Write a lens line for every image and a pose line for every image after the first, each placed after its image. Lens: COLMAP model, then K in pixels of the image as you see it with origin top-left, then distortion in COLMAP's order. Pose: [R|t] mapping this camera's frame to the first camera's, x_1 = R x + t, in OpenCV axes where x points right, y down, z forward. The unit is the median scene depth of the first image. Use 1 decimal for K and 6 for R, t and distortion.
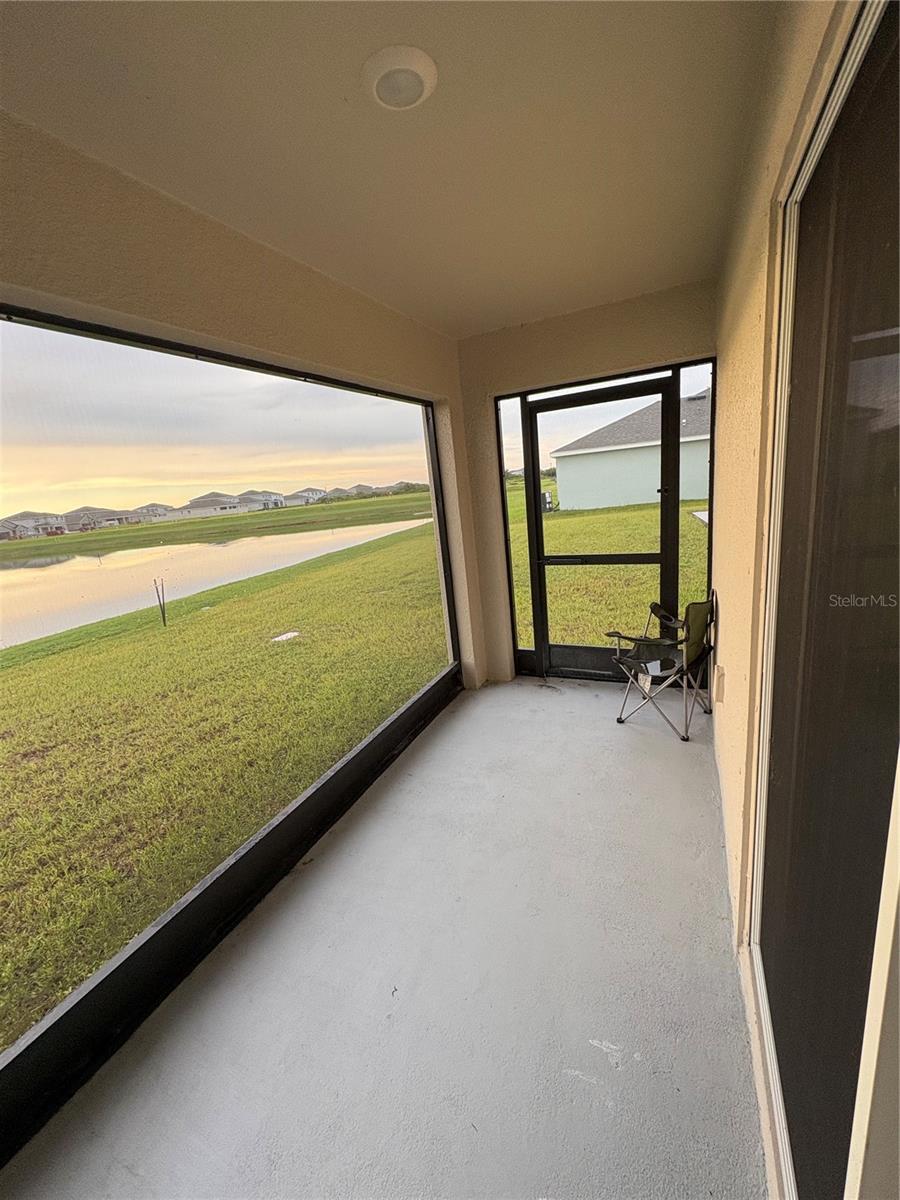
lens RADIAL K [[479.2, 0, 448.0], [0, 479.2, 598.1], [0, 0, 1]] dist [0.002047, 0.000133]
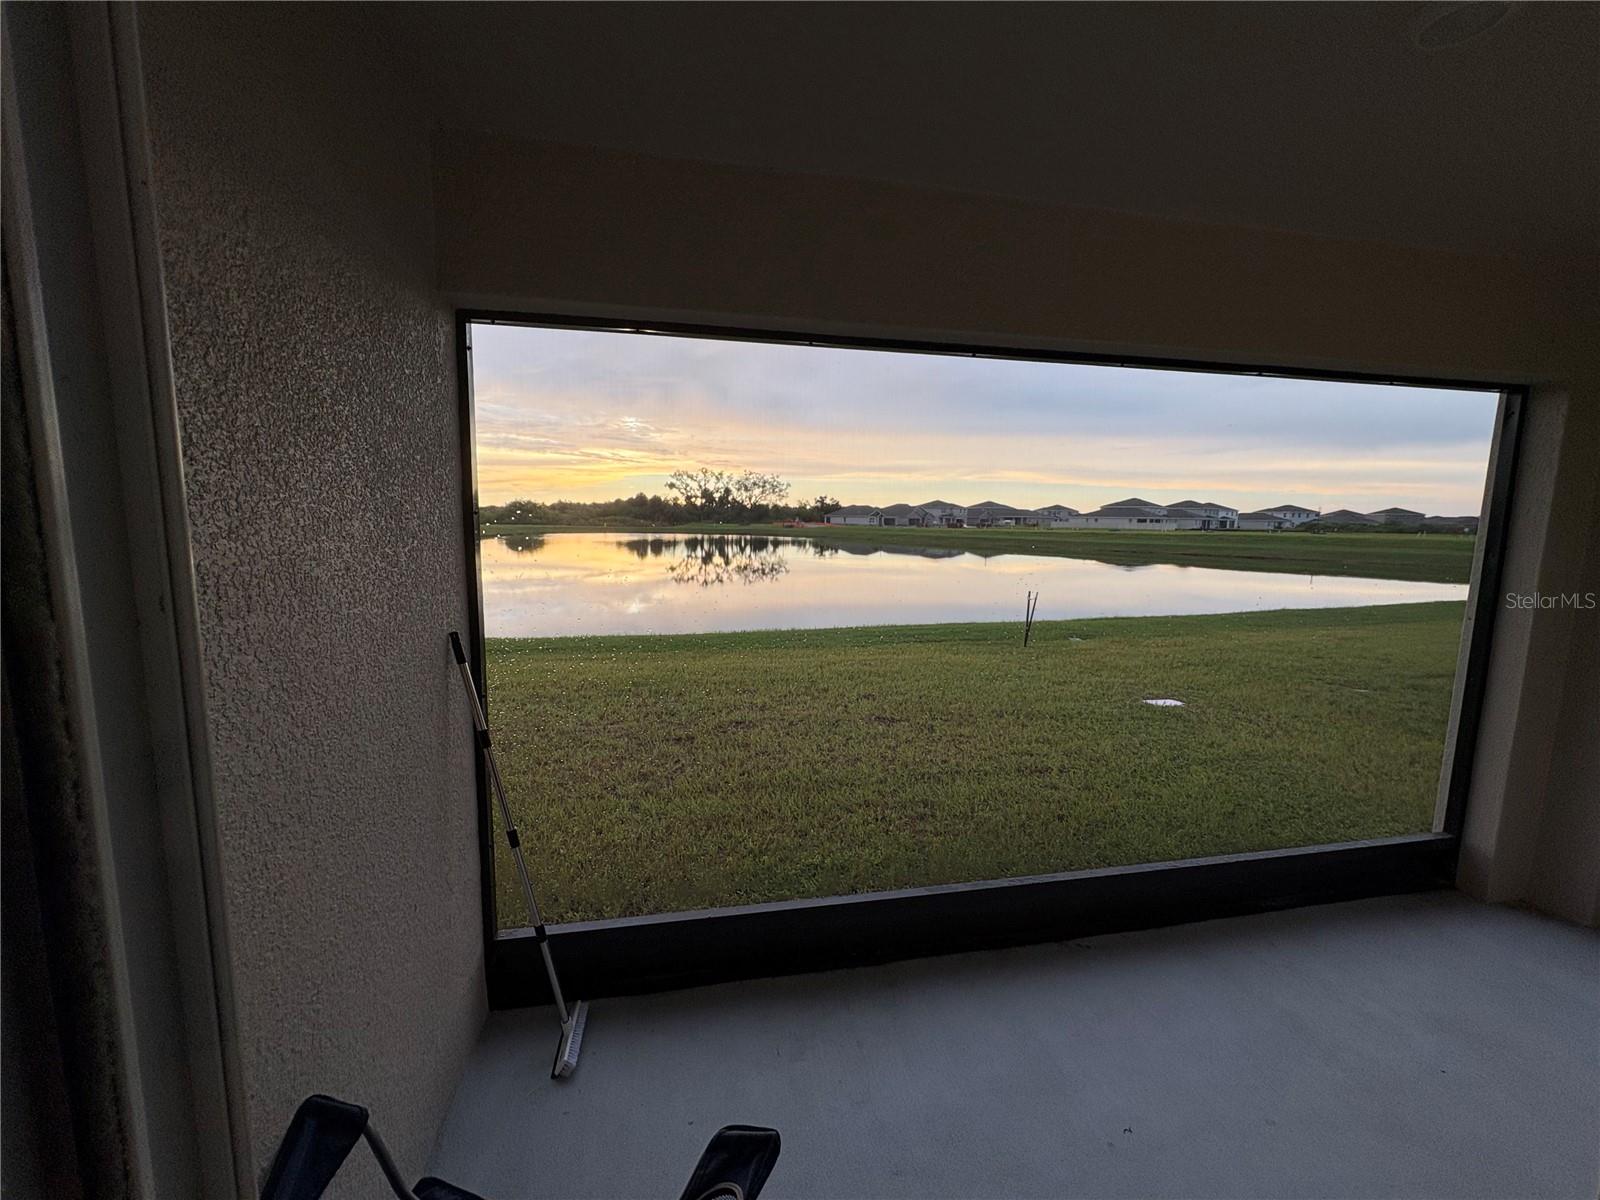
lens RADIAL K [[638.9, 0, 793.6], [0, 638.9, 606.3], [0, 0, 1]] dist [0.002047, 0.000133]
pose [[0.590632, 0.221586, -0.775921, 0.066763], [-0.257882, 0.962966, 0.078702, 0.009996], [0.764624, 0.153612, 0.625902, -0.081844]]
